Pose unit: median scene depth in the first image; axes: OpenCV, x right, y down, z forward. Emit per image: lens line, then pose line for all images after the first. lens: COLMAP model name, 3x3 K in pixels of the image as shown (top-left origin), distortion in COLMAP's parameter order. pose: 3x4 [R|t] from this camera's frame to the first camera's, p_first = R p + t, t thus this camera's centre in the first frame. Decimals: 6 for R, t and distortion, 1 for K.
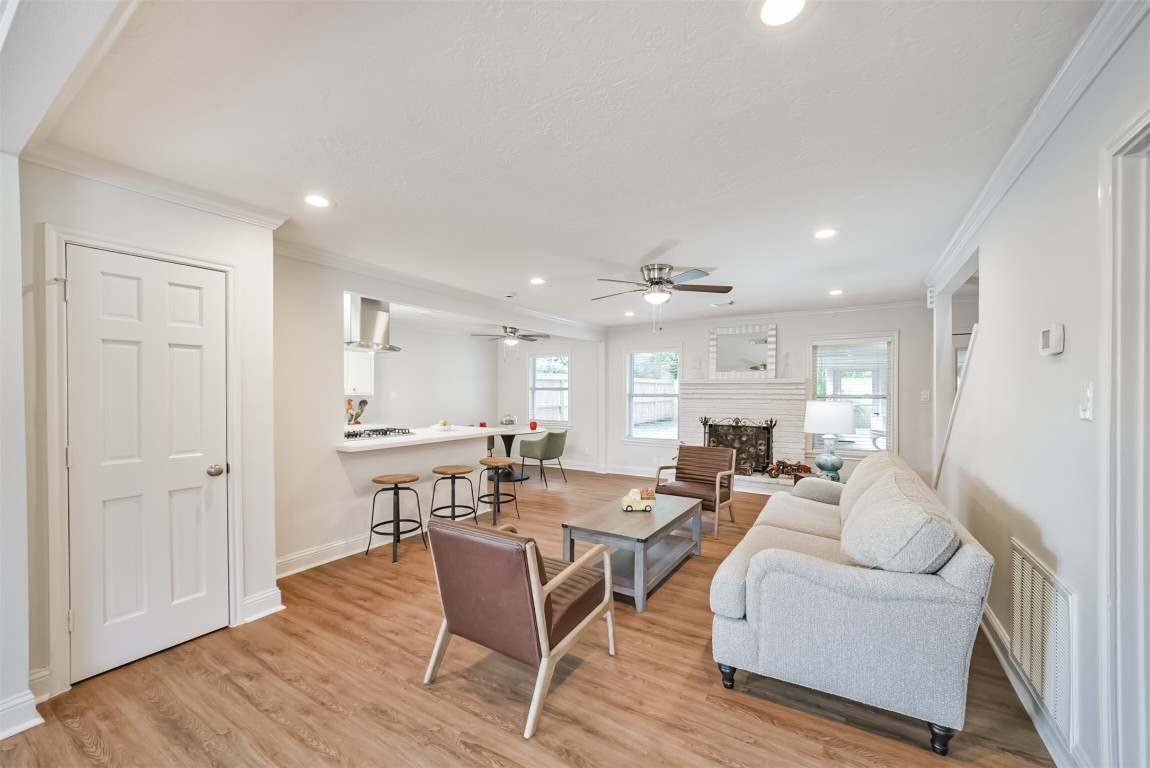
lens RADIAL K [[445.1, 0, 577.2], [0, 445.1, 390.5], [0, 0, 1]] dist [-0.026133, 0.009025]
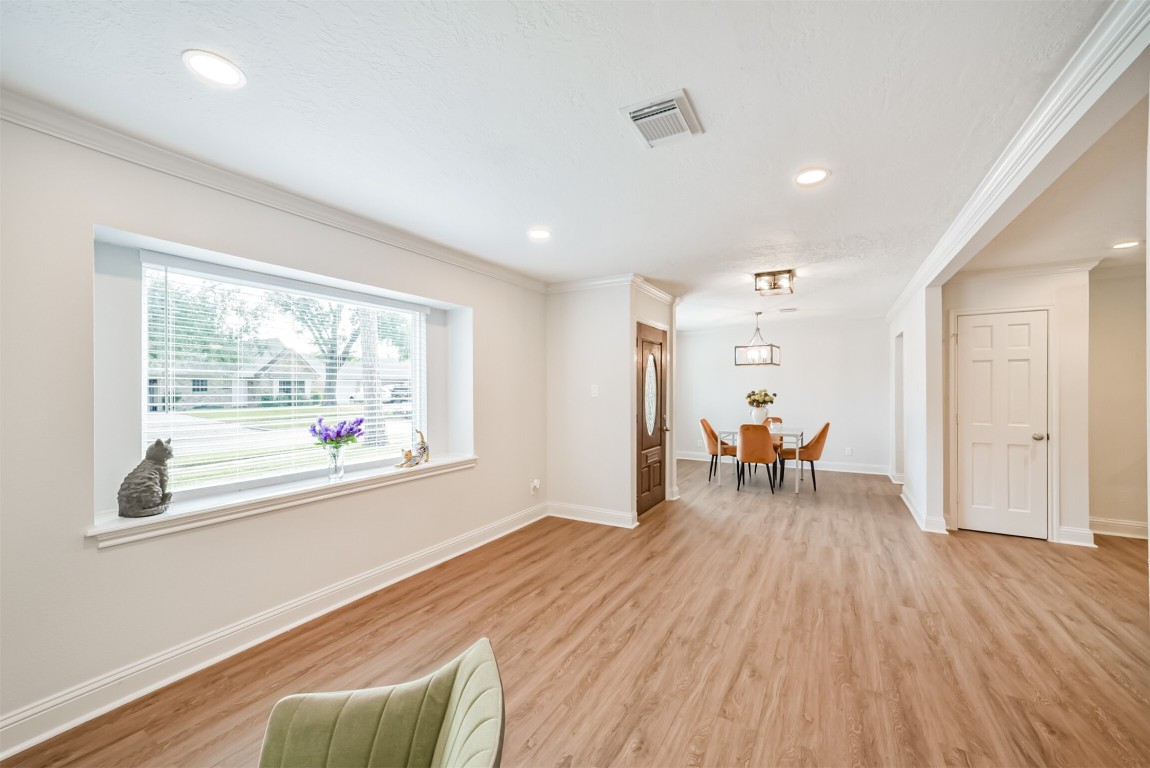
lens RADIAL K [[464.7, 0, 572.5], [0, 464.7, 390.3], [0, 0, 1]] dist [-0.001335, 0.009749]
pose [[0.044054, 0.004800, -0.999018, 0.900922], [-0.006281, 0.999970, 0.004528, 0.018494], [0.999009, 0.006076, 0.044083, -0.861904]]
